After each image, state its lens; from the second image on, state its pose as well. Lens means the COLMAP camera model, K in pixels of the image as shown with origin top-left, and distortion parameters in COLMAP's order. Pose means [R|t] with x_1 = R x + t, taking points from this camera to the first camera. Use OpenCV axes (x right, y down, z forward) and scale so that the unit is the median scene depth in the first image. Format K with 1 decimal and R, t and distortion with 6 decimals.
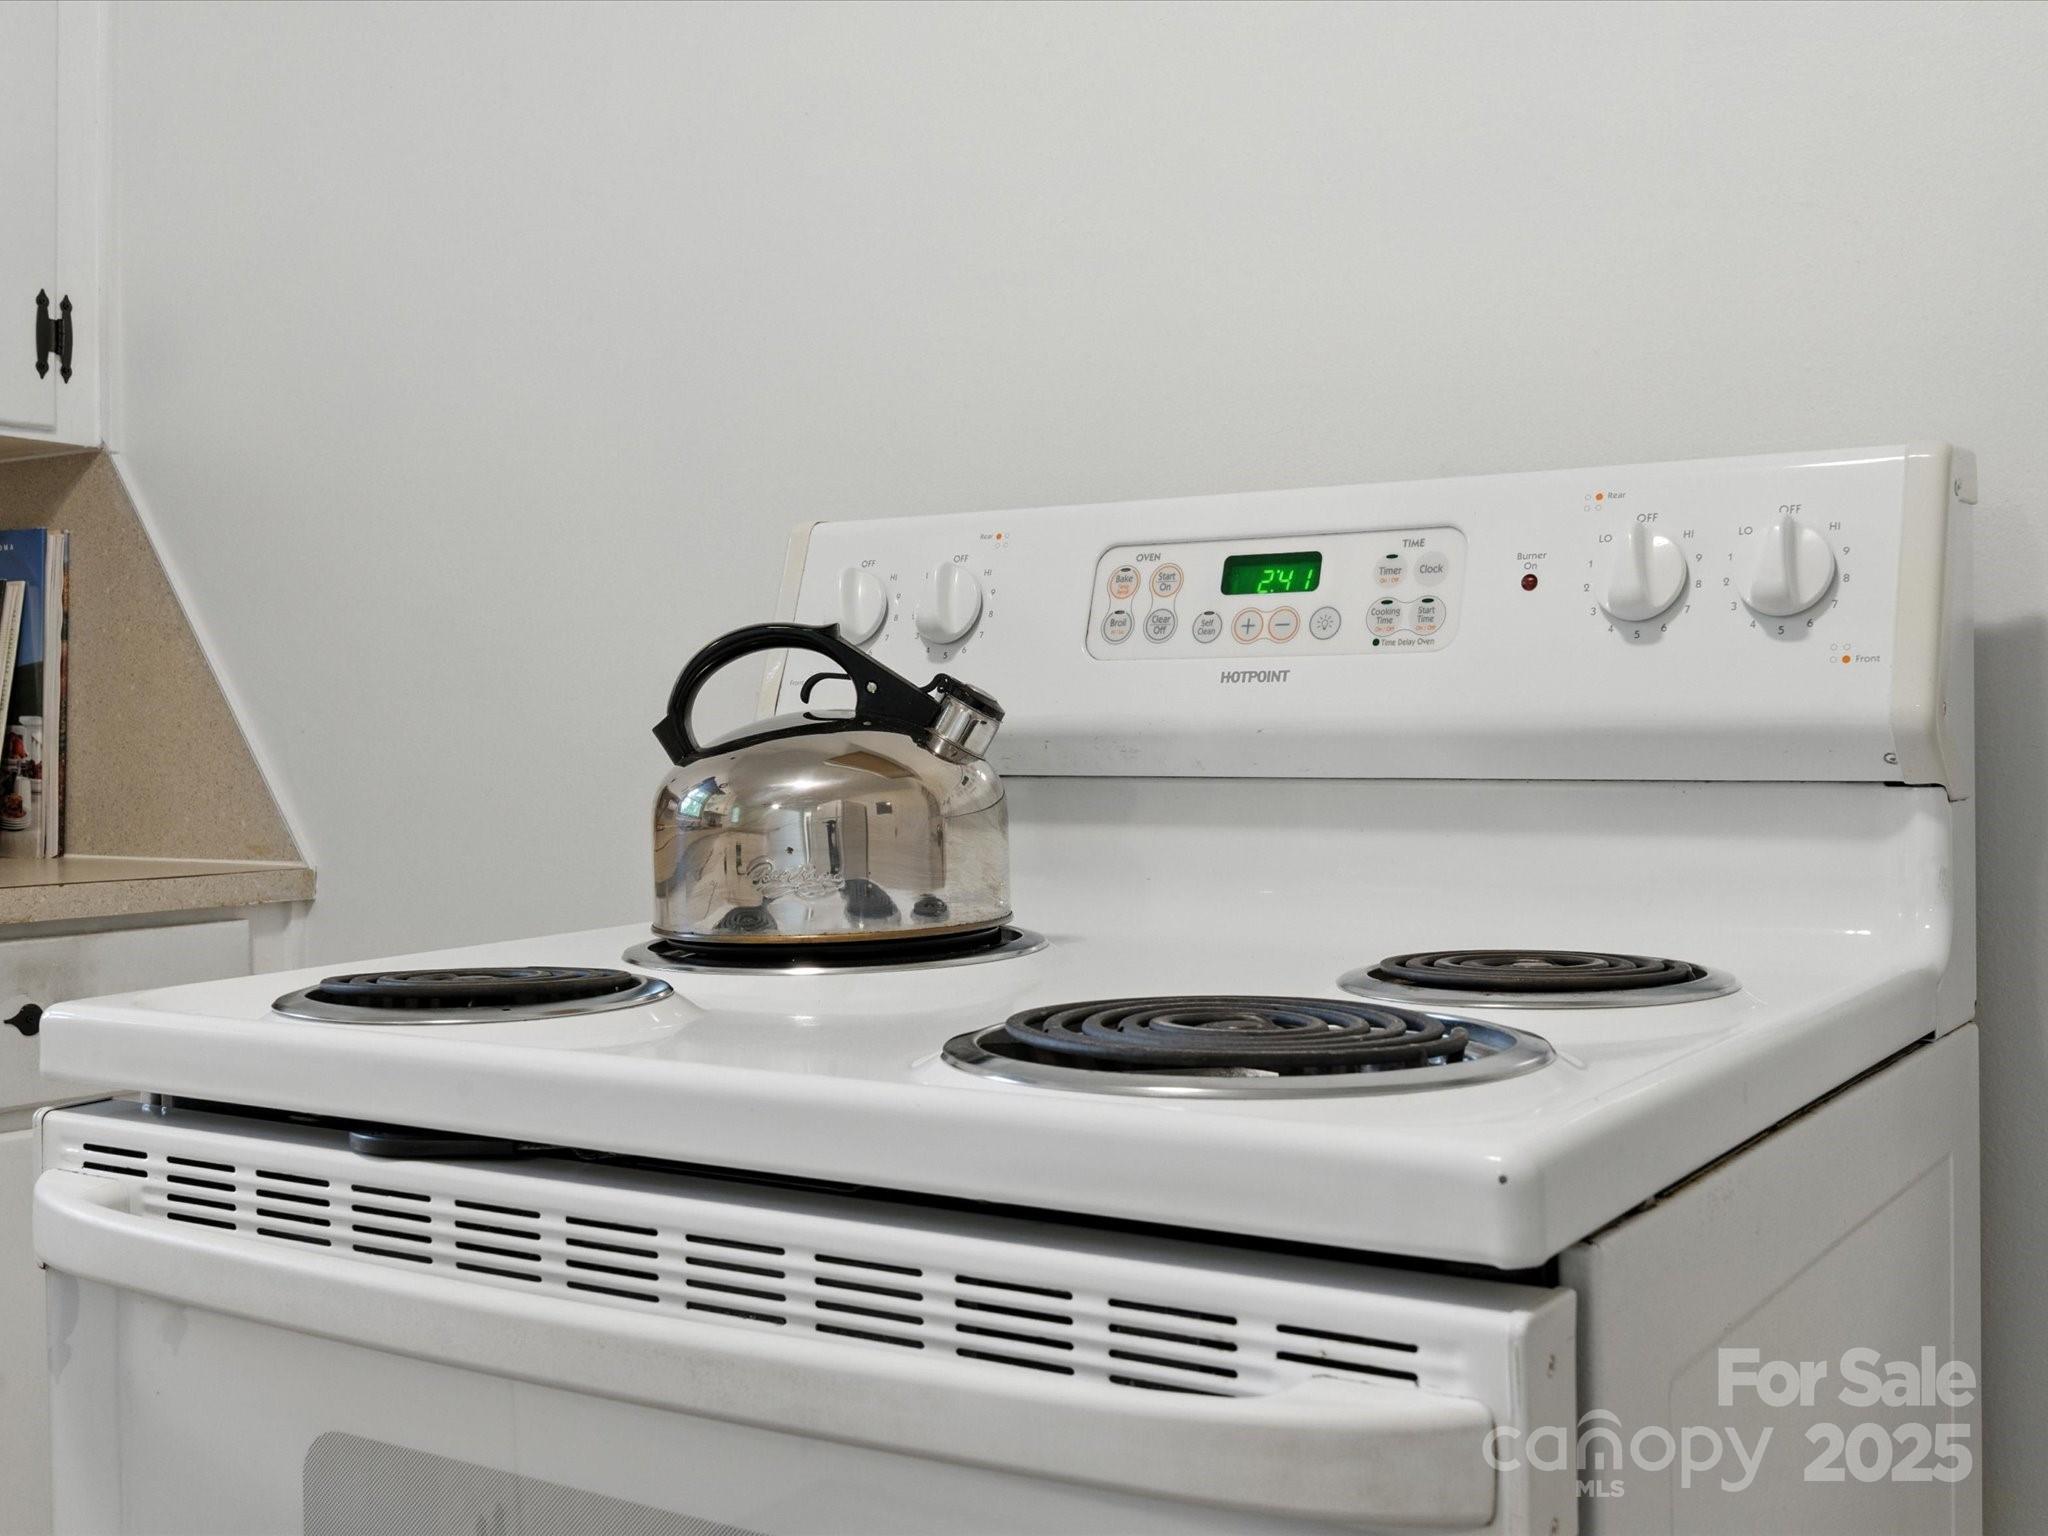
lens RADIAL K [[2289.9, 0, 1024.0], [0, 2289.9, 768.0], [0, 0, 1]] dist [-0.000599, -0.011847]
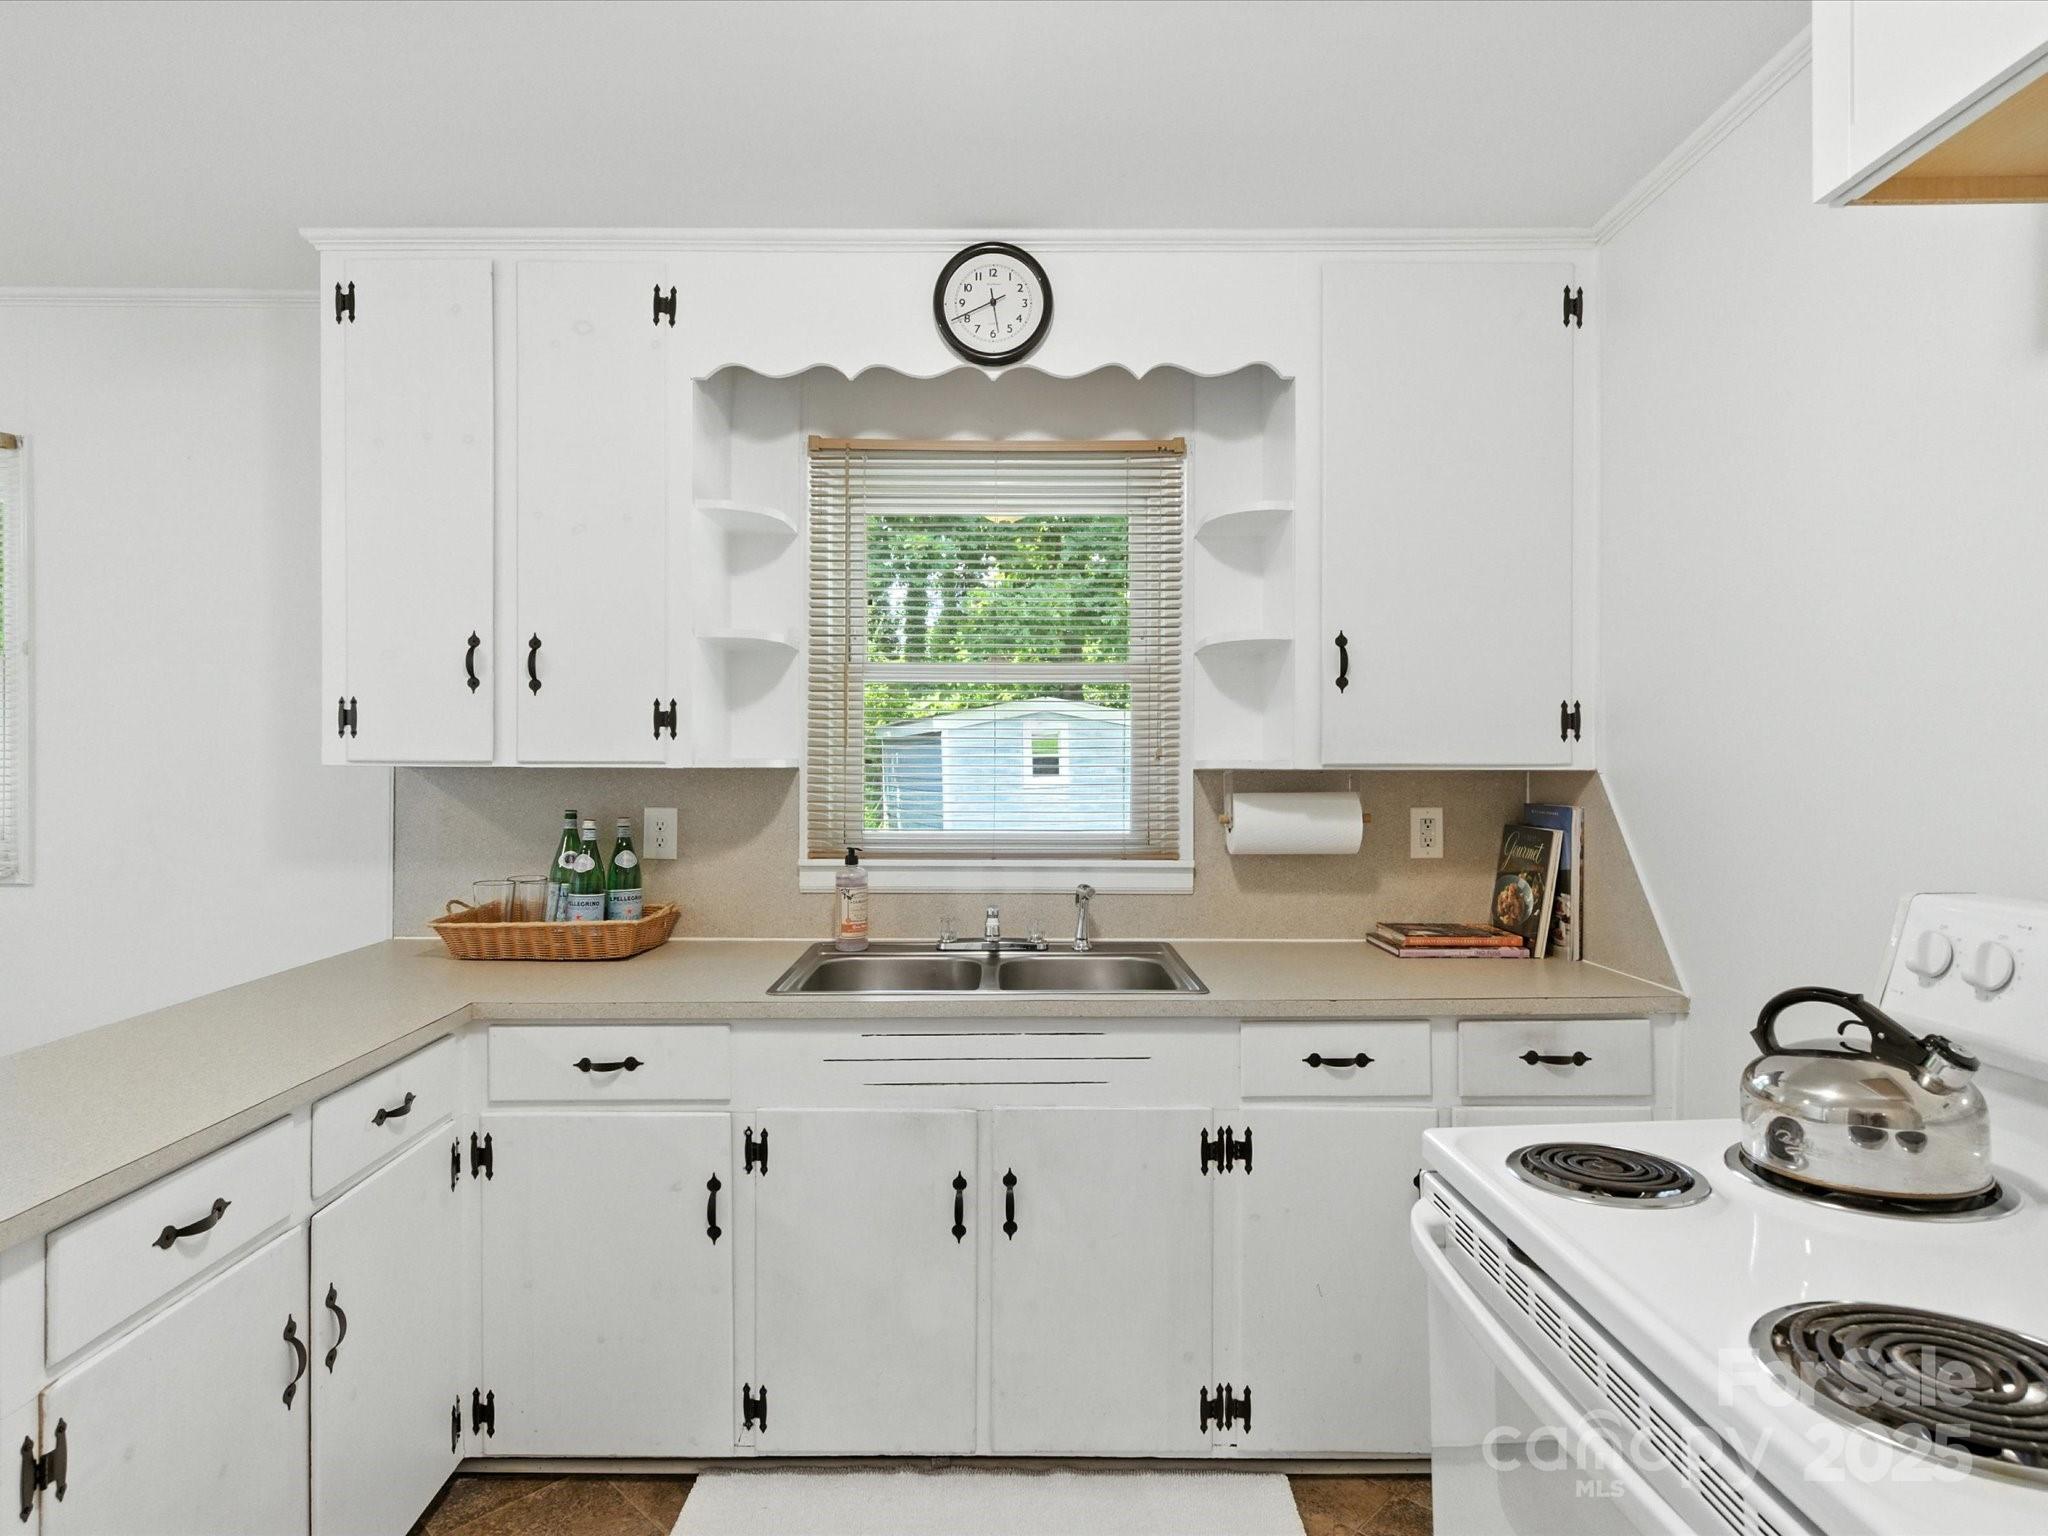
lens RADIAL K [[1109.8, 0, 1024.0], [0, 1109.8, 768.0], [0, 0, 1]] dist [0.005752, -0.002063]
pose [[0.551756, -0.007578, -0.833971, 0.272771], [-0.002681, 0.999937, -0.010860, -0.222812], [0.834002, 0.008228, 0.551701, -0.002696]]
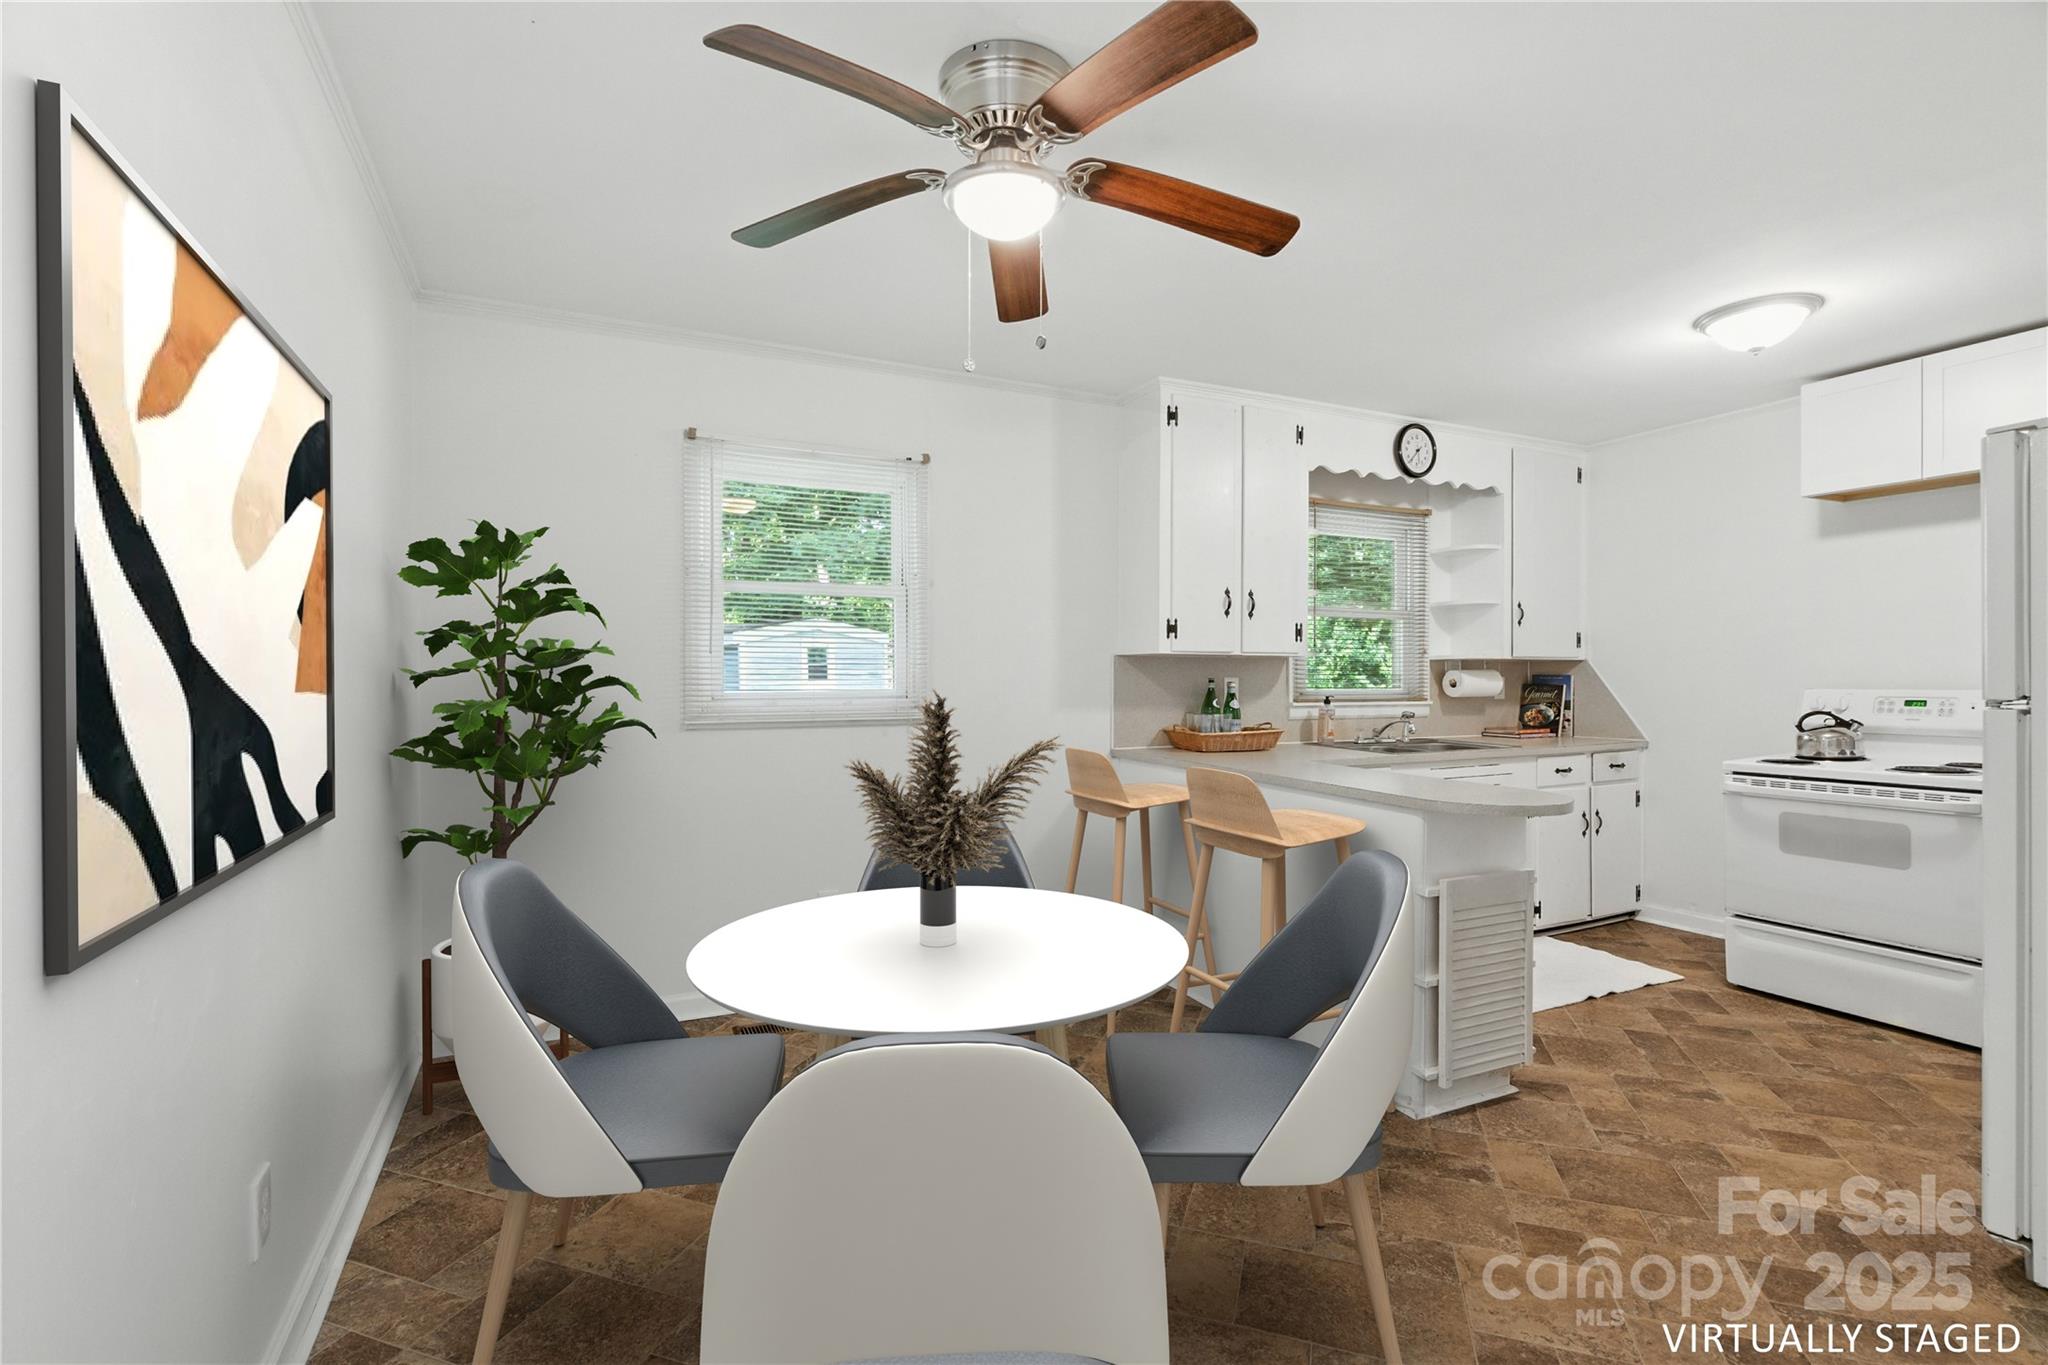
lens RADIAL K [[918.6, 0, 1014.3], [0, 918.6, 683.8], [0, 0, 1]] dist [0.001566, 0.000547]
pose [[0.854533, -0.002933, -0.519389, -0.734653], [0.003000, 0.999995, -0.000711, -0.149915], [0.519389, -0.000950, 0.854538, -2.607070]]
